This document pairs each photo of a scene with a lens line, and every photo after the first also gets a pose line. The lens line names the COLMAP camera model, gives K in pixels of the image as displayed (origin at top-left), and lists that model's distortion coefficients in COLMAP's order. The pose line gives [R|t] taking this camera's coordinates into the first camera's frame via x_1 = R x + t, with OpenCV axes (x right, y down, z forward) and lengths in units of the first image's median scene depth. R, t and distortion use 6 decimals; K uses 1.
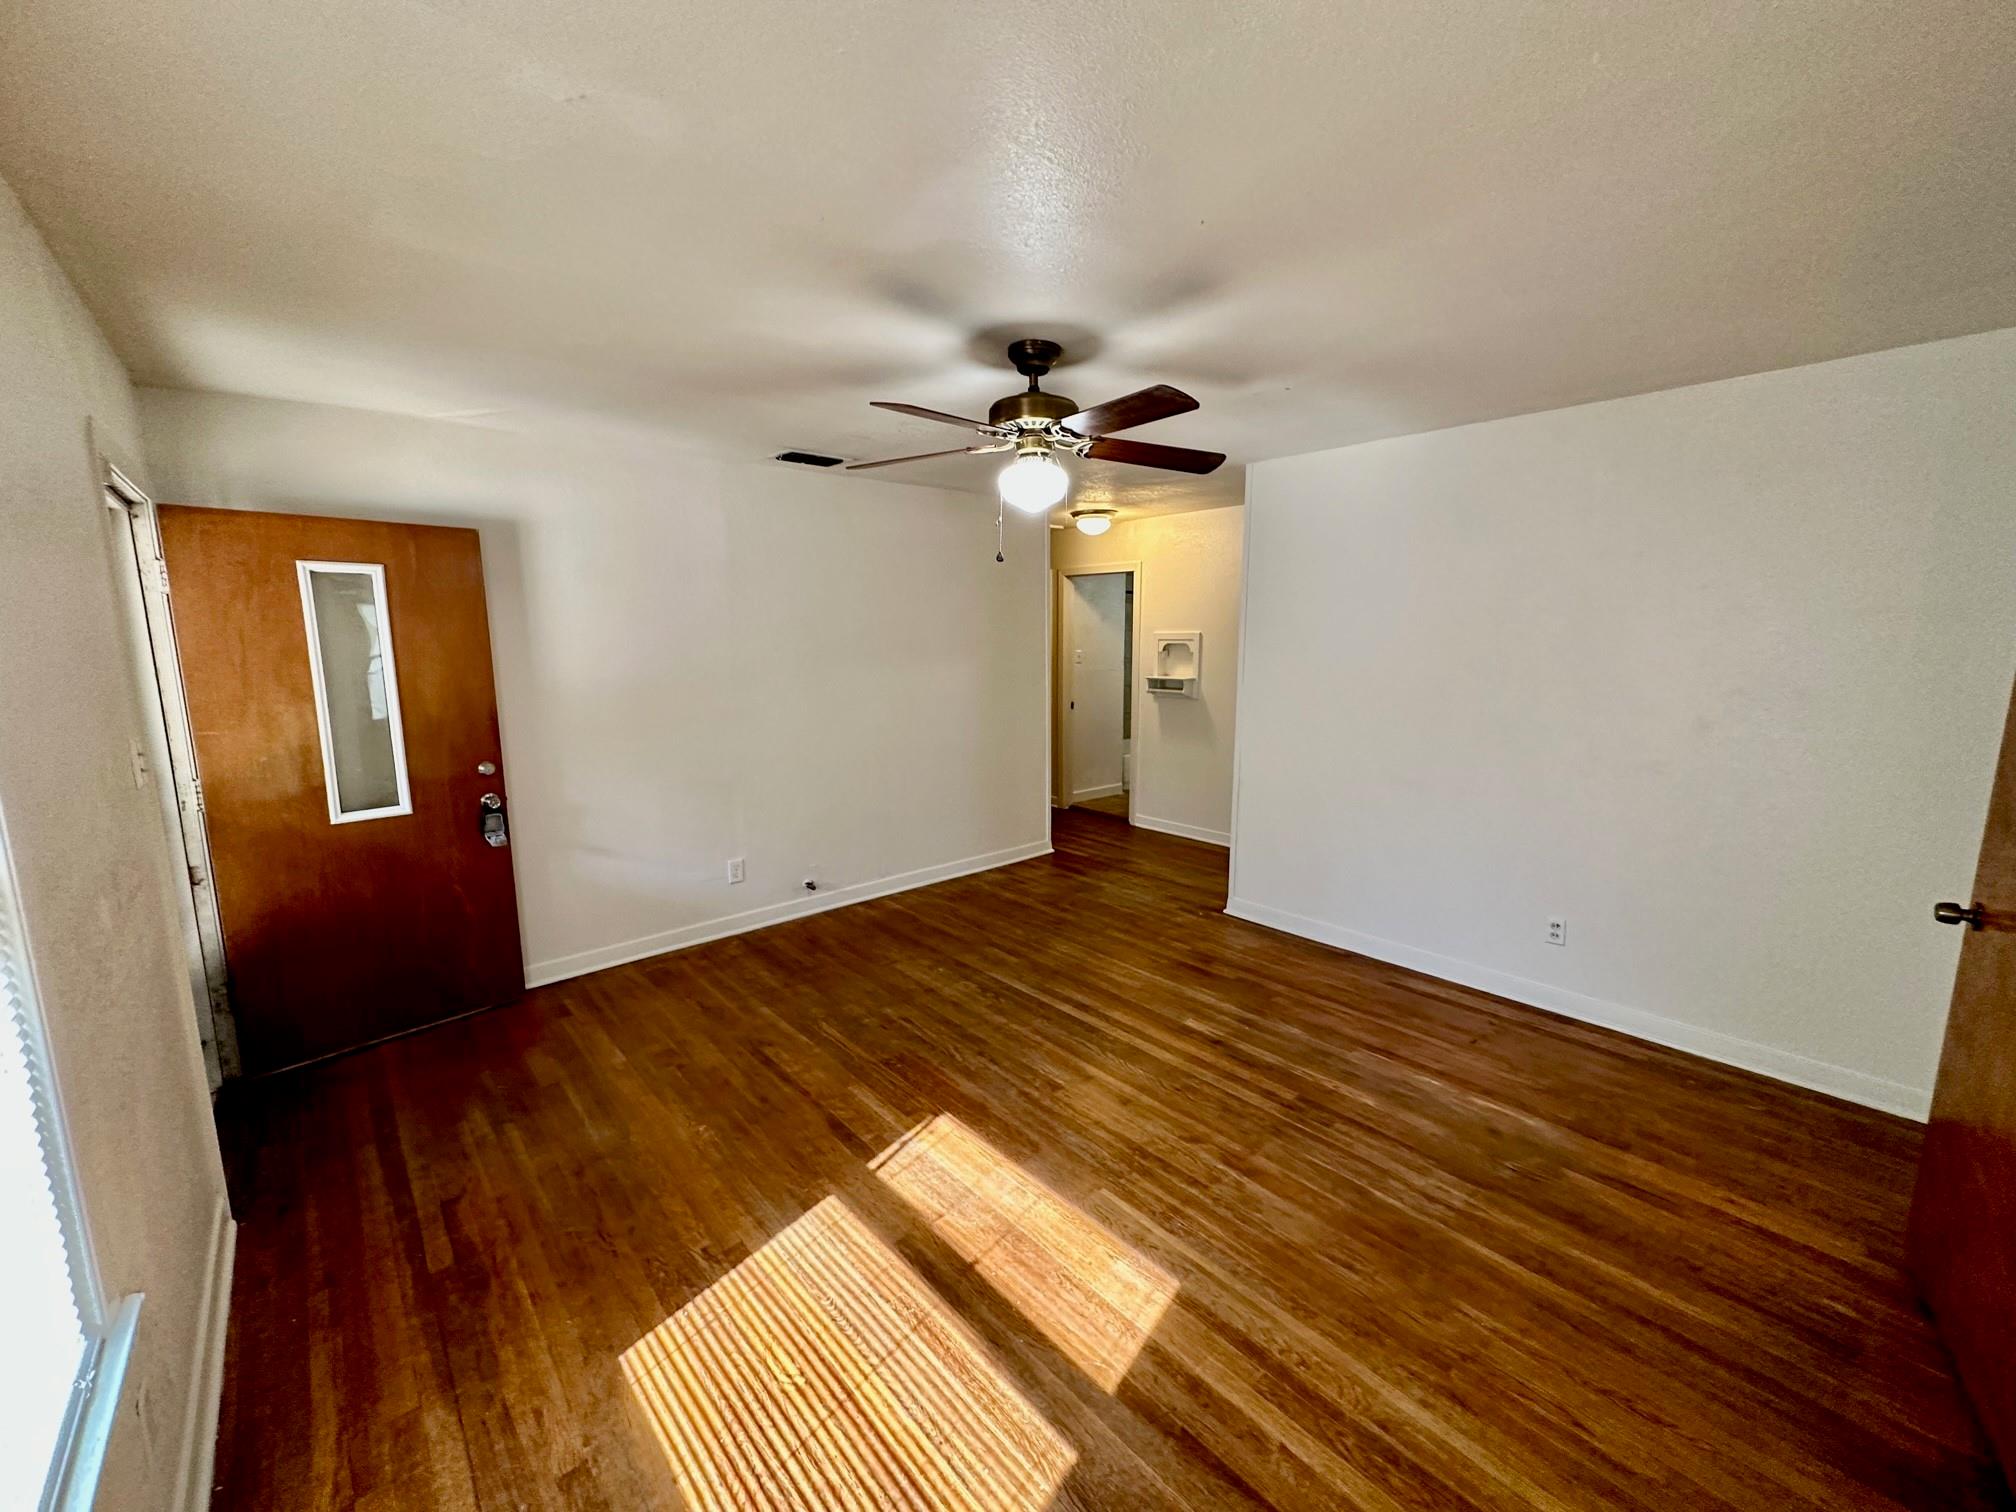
lens RADIAL K [[809.0, 0, 1001.8], [0, 809.0, 745.4], [0, 0, 1]] dist [0.001253, -0.000201]
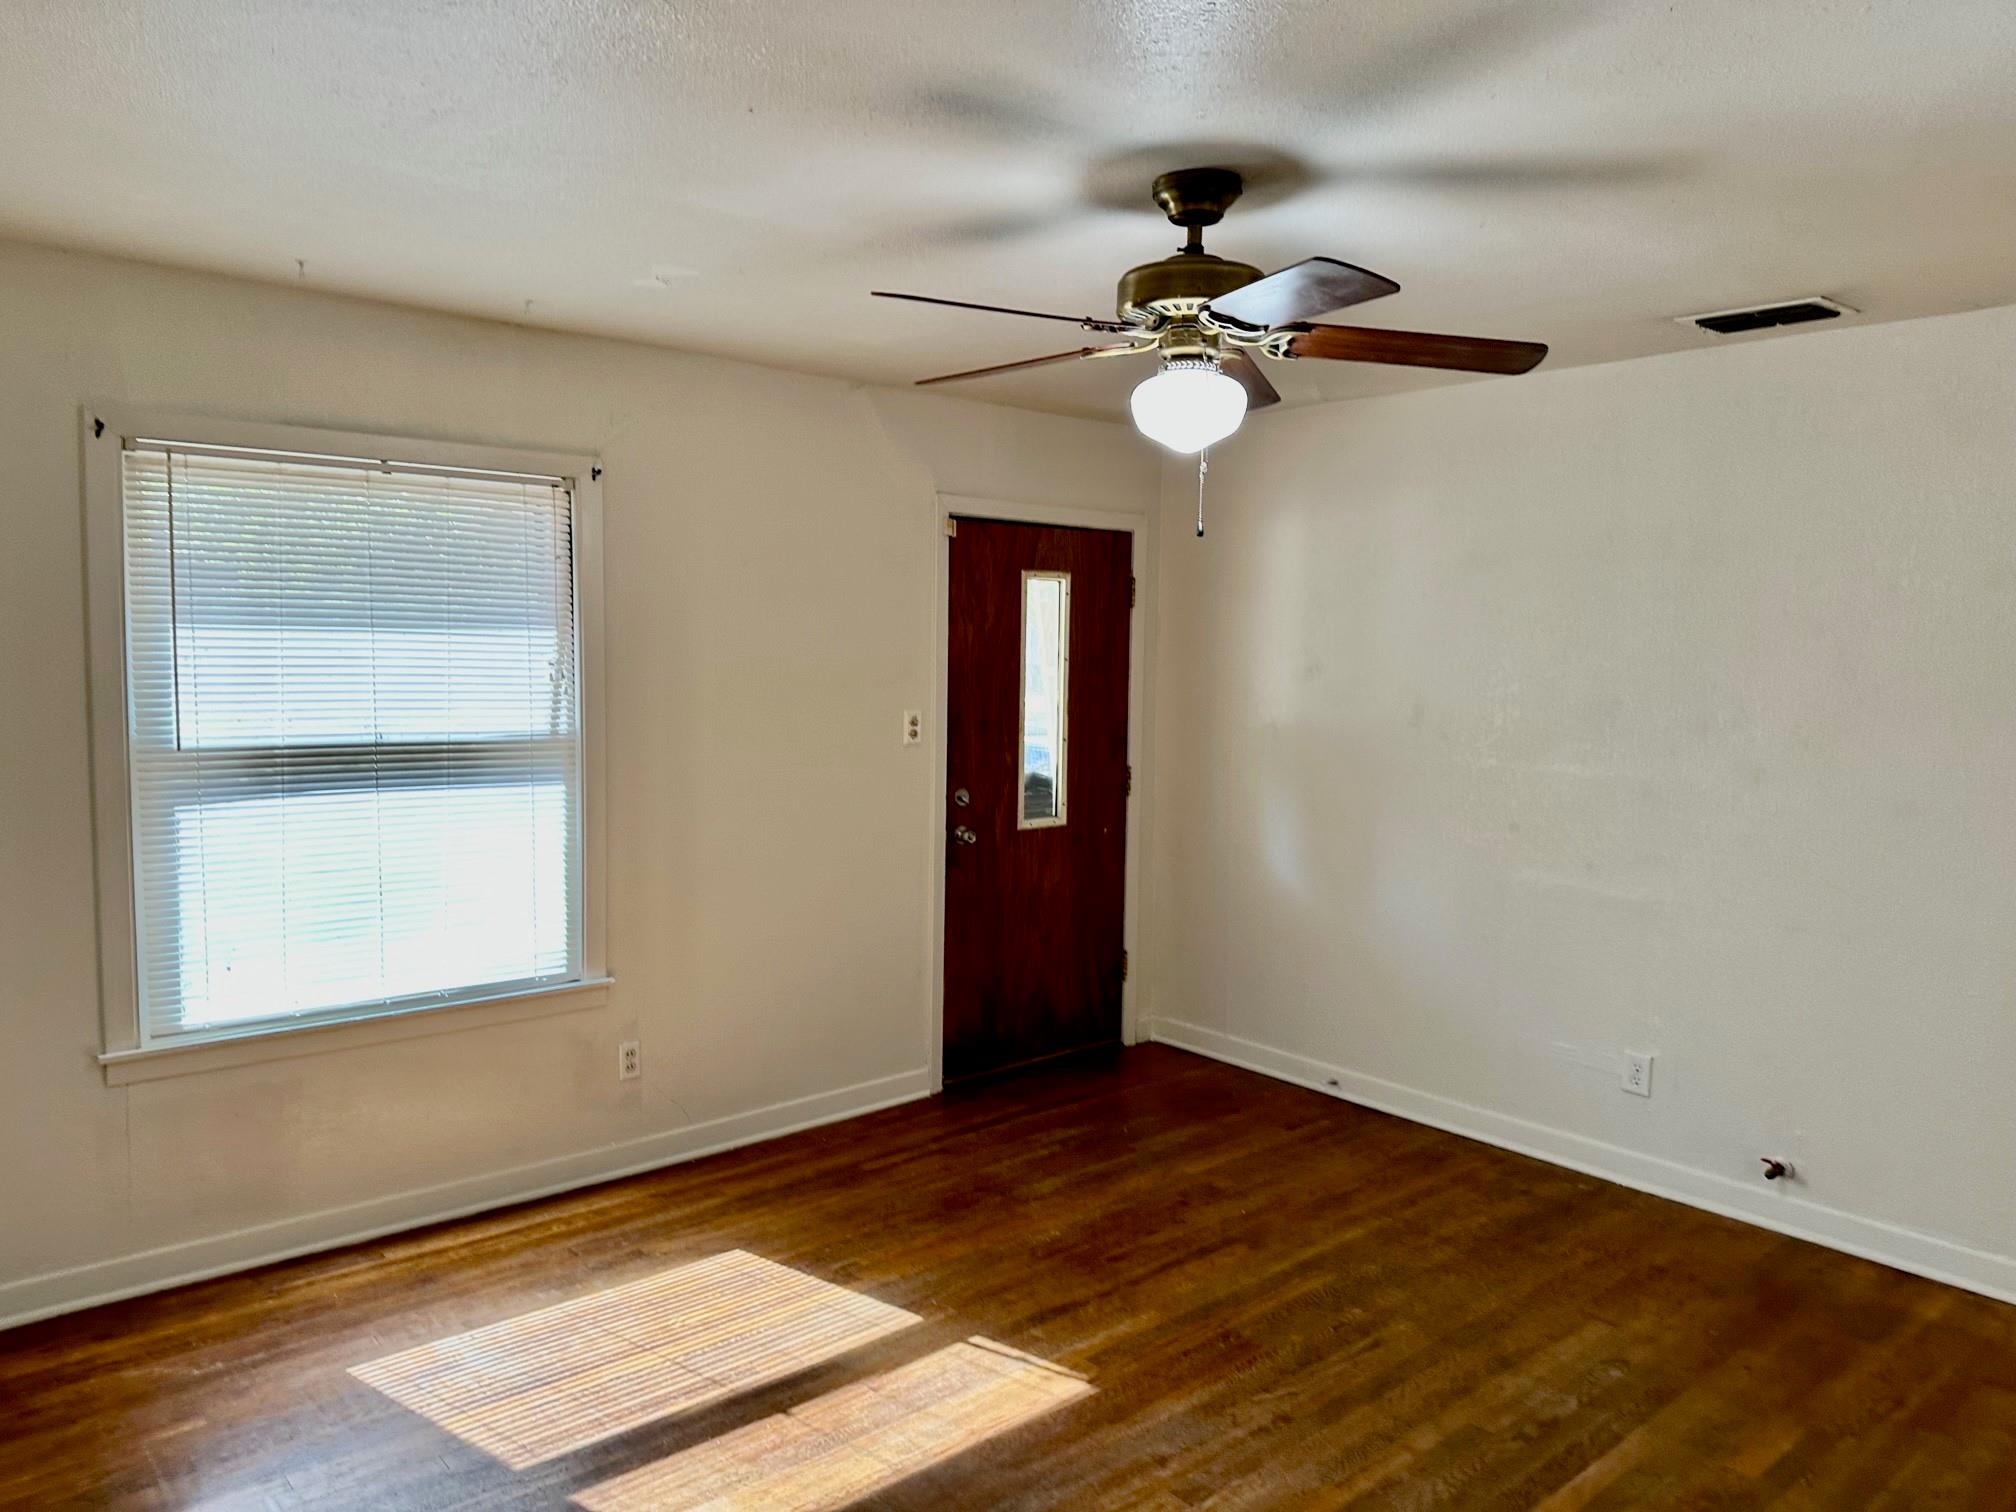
lens RADIAL K [[1413.2, 0, 1003.9], [0, 1413.2, 754.5], [0, 0, 1]] dist [0.050771, -0.060689]
pose [[-0.014090, 0.084818, -0.996297, 0.934359], [-0.155463, 0.984093, 0.085978, -0.113246], [0.987741, 0.156099, -0.000680, 0.787526]]
